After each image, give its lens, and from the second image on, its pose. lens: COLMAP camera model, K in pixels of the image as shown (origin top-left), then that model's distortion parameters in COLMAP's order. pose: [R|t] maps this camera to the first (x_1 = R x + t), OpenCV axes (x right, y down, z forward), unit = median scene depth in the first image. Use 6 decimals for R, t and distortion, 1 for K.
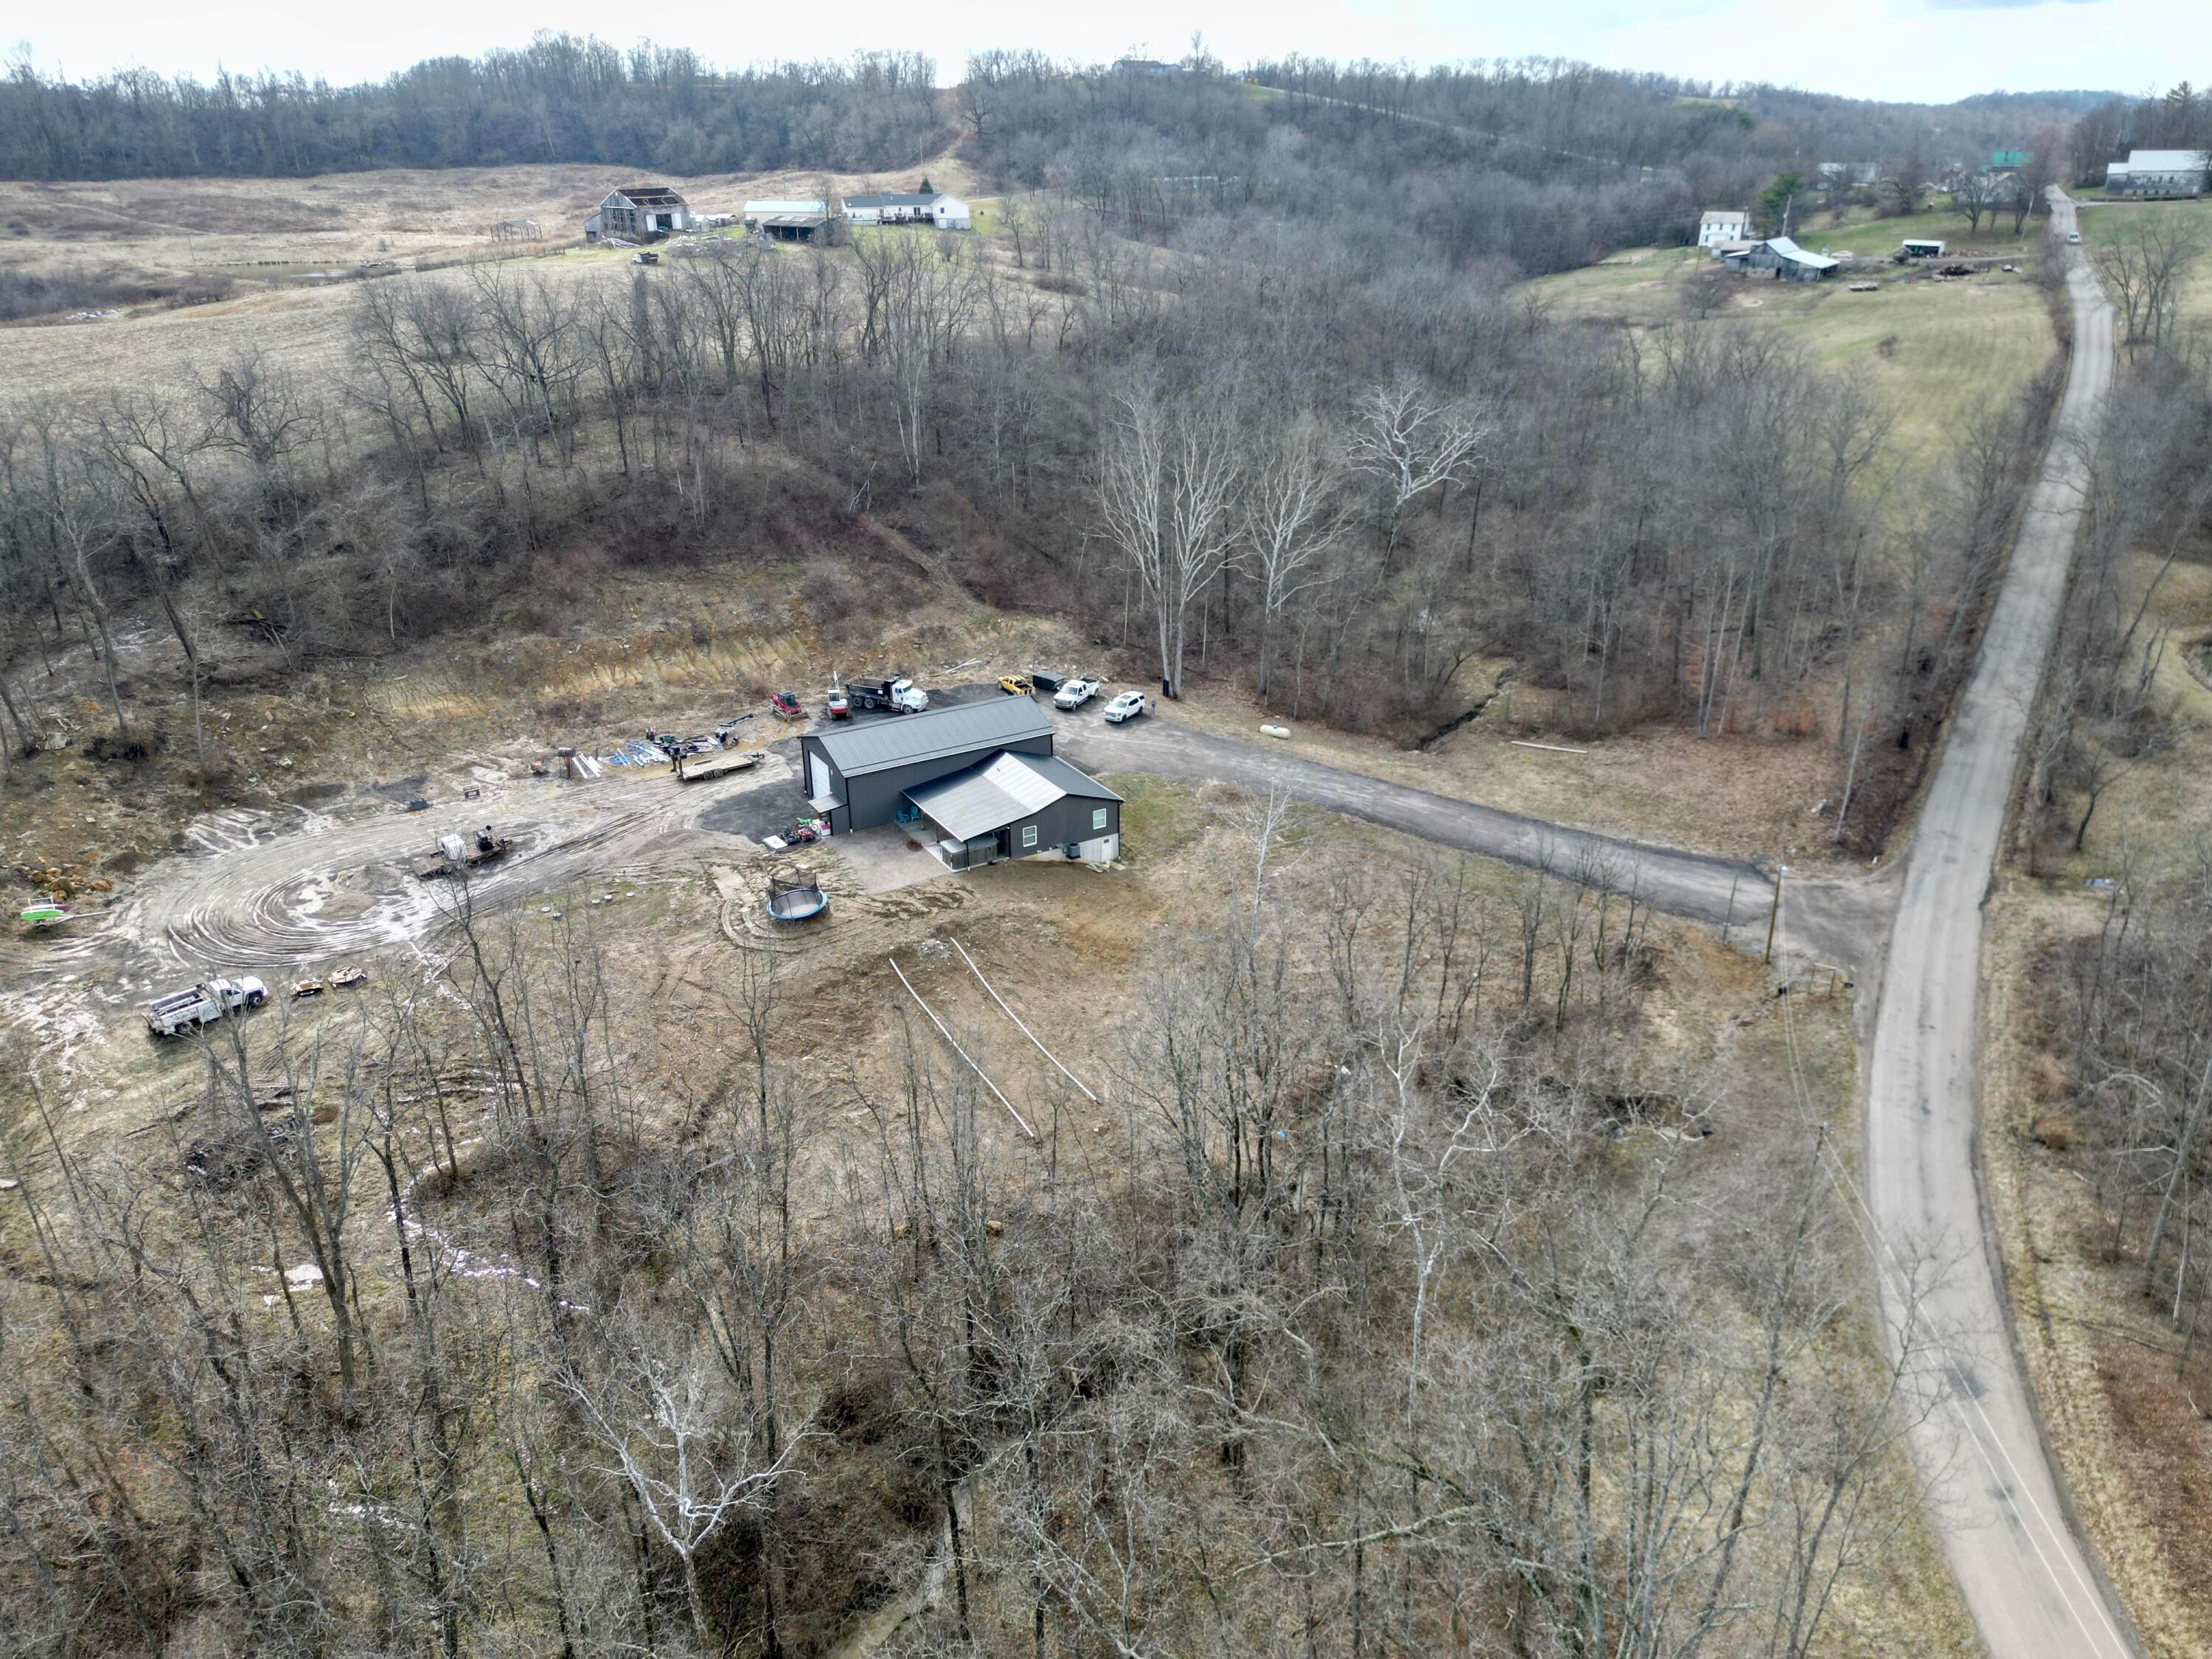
lens RADIAL K [[1562.8, 0, 1104.5], [0, 1562.8, 834.9], [0, 0, 1]] dist [0.057771, -0.040999]
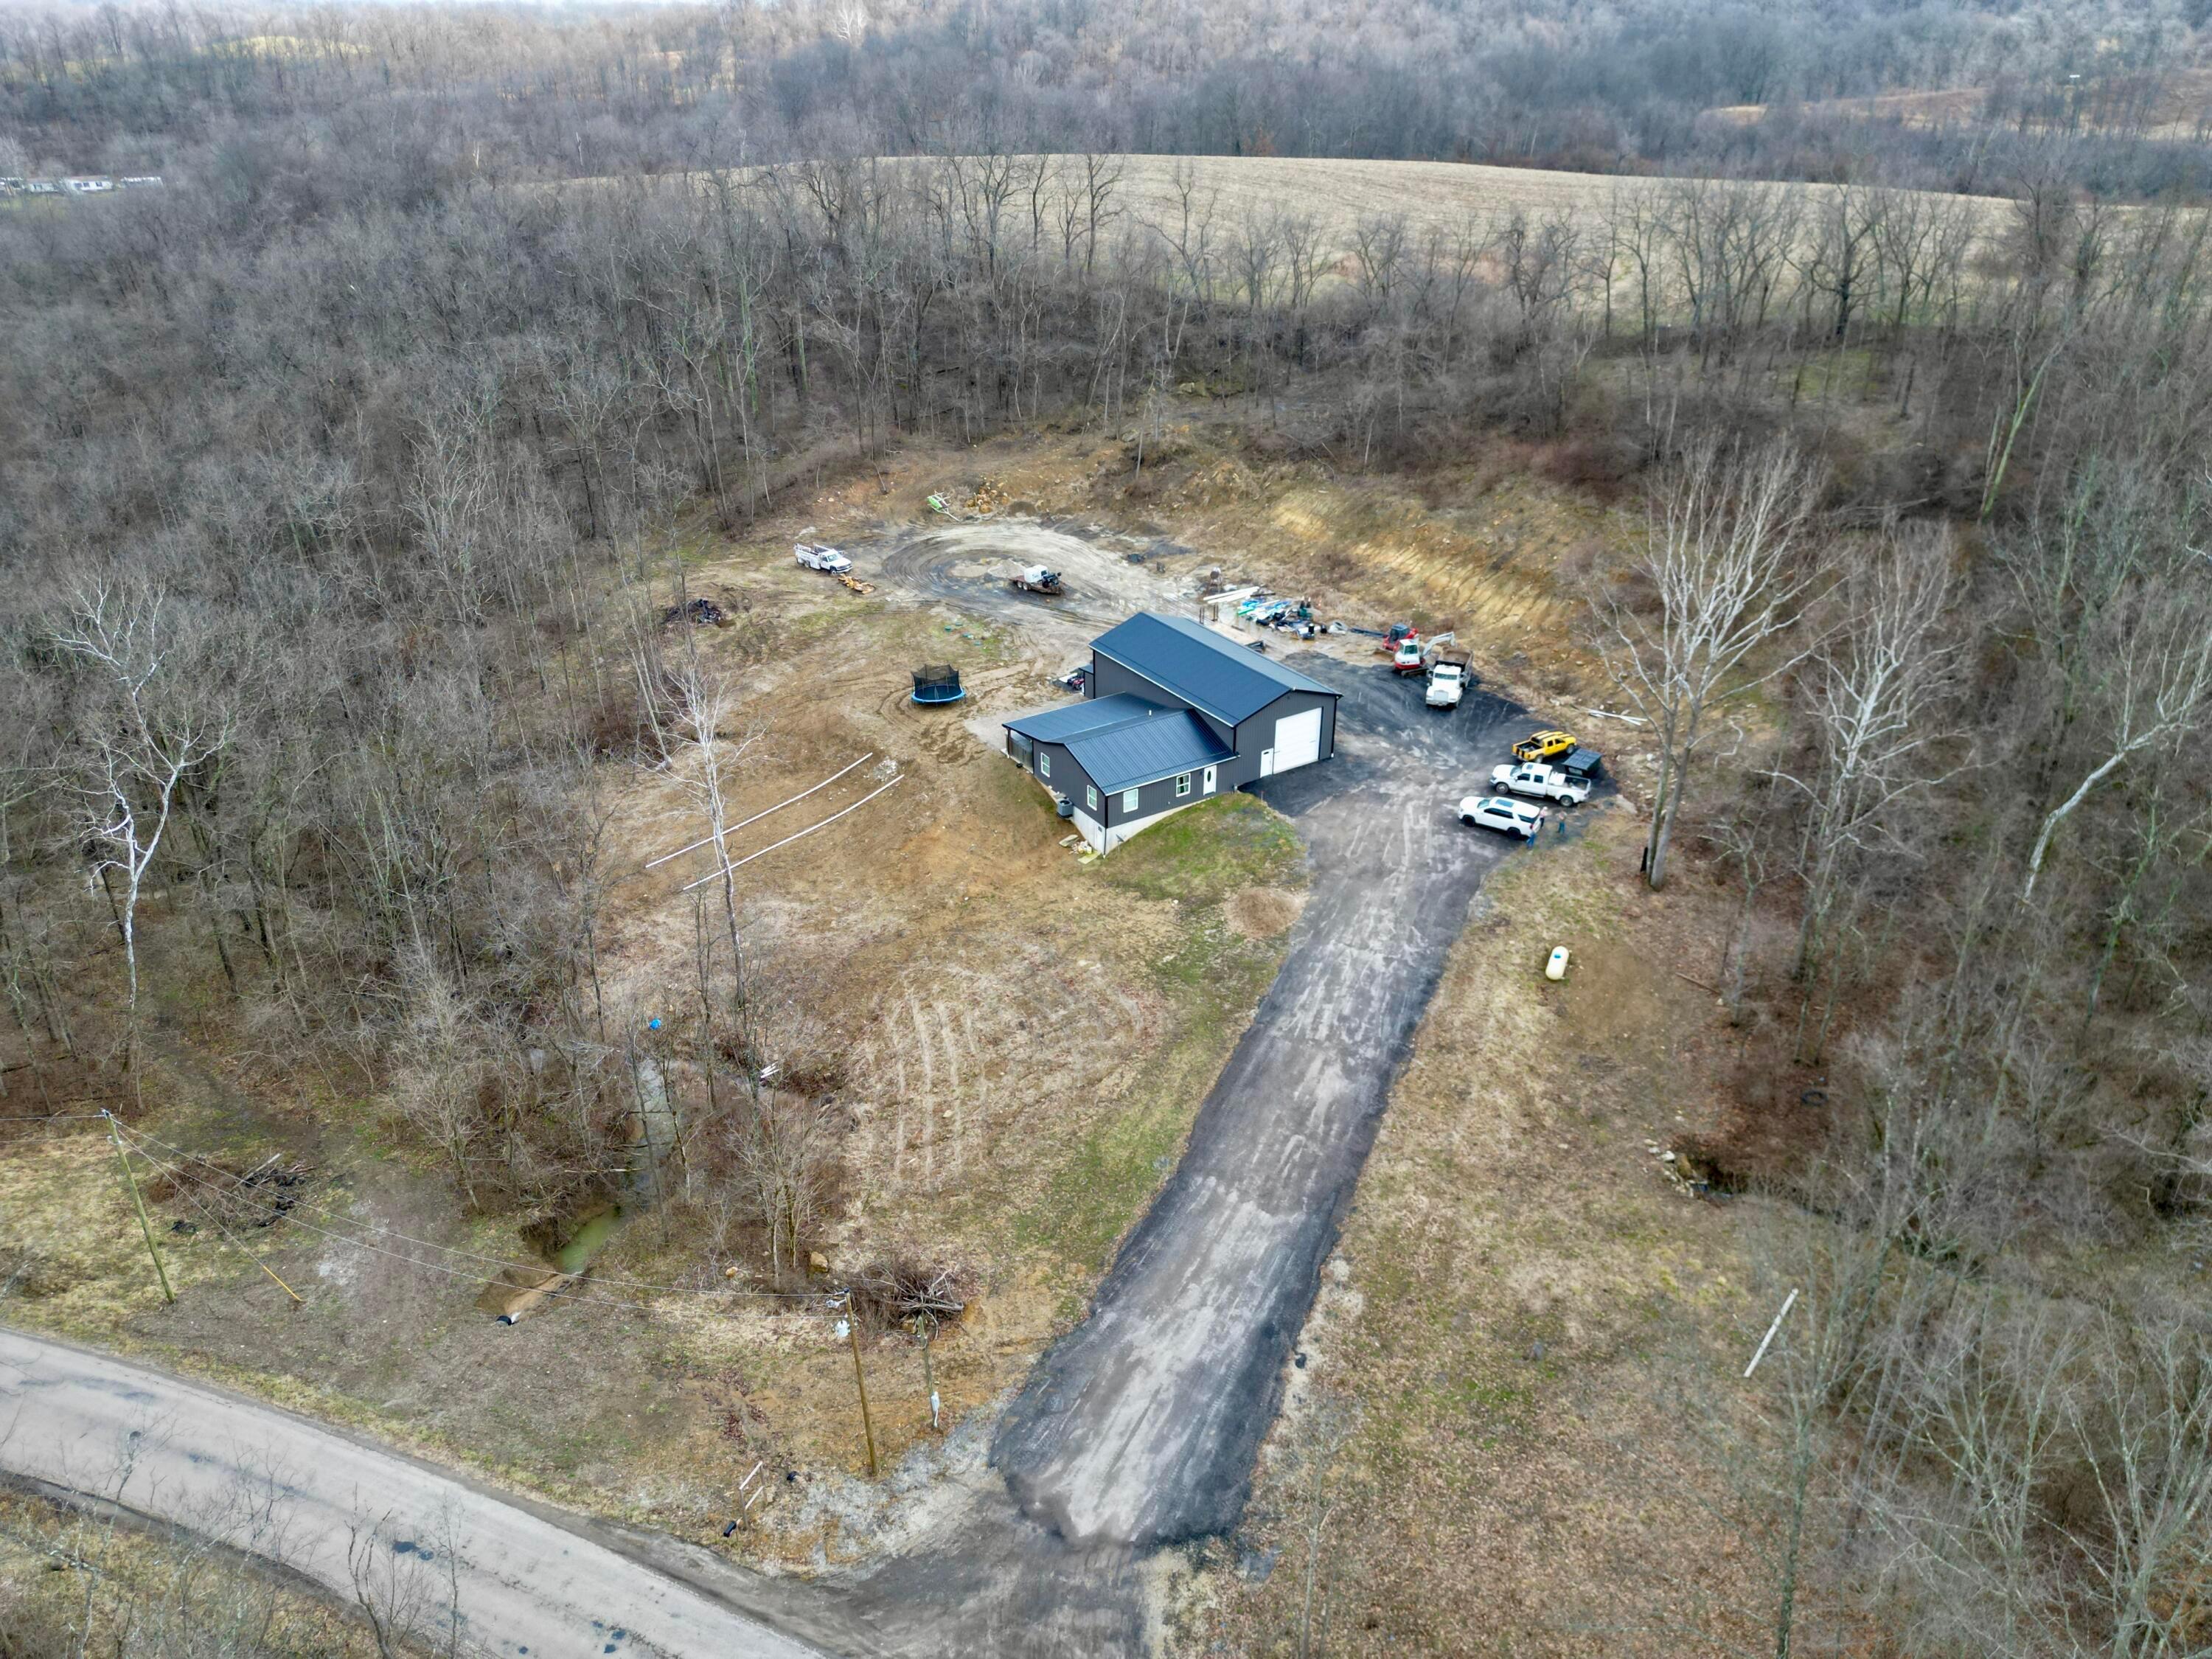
lens RADIAL K [[1562.8, 0, 1098.0], [0, 1562.8, 829.3], [0, 0, 1]] dist [0.057771, -0.040999]
pose [[0.024720, 0.467494, -0.883650, 0.570890], [-0.412660, 0.809871, 0.416917, -0.265354], [0.910549, 0.354341, 0.212937, 0.606032]]
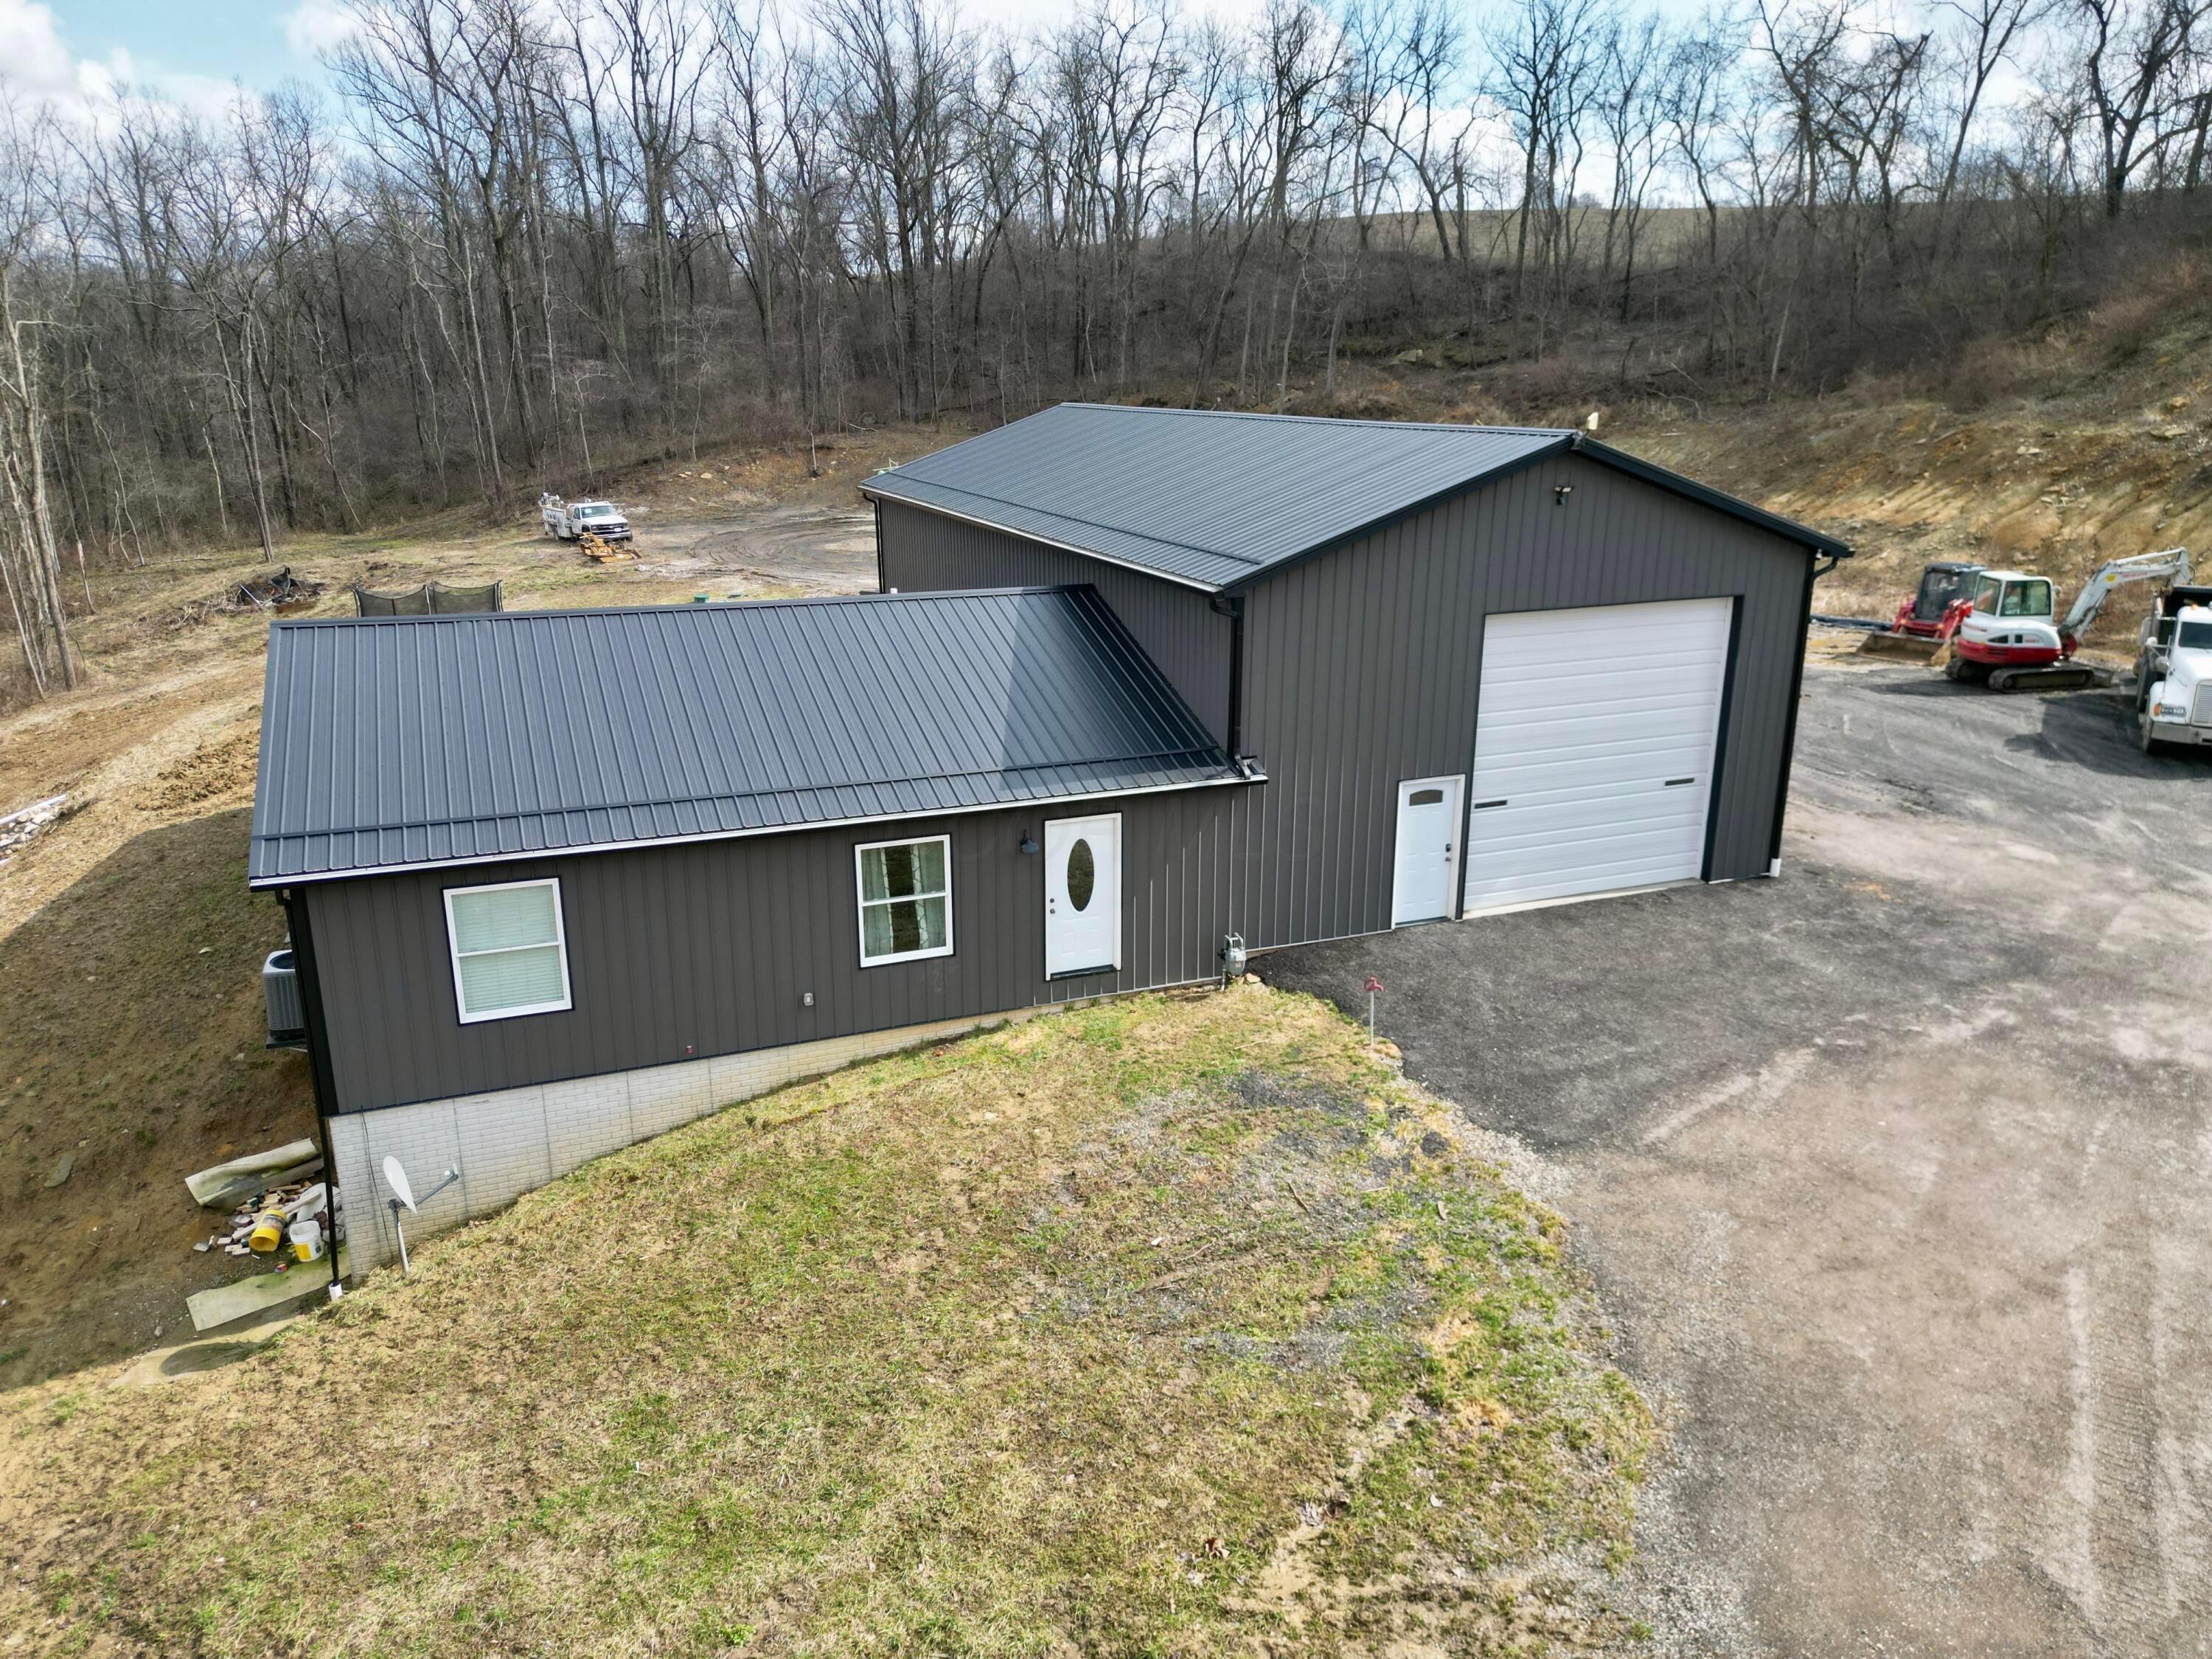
lens RADIAL K [[1562.8, 0, 1108.1], [0, 1562.8, 828.0], [0, 0, 1]] dist [0.057771, -0.040999]
pose [[-0.163038, 0.280445, -0.945922, 0.089923], [-0.412233, 0.851689, 0.323559, -0.070454], [0.896372, 0.442693, -0.023249, 0.783942]]
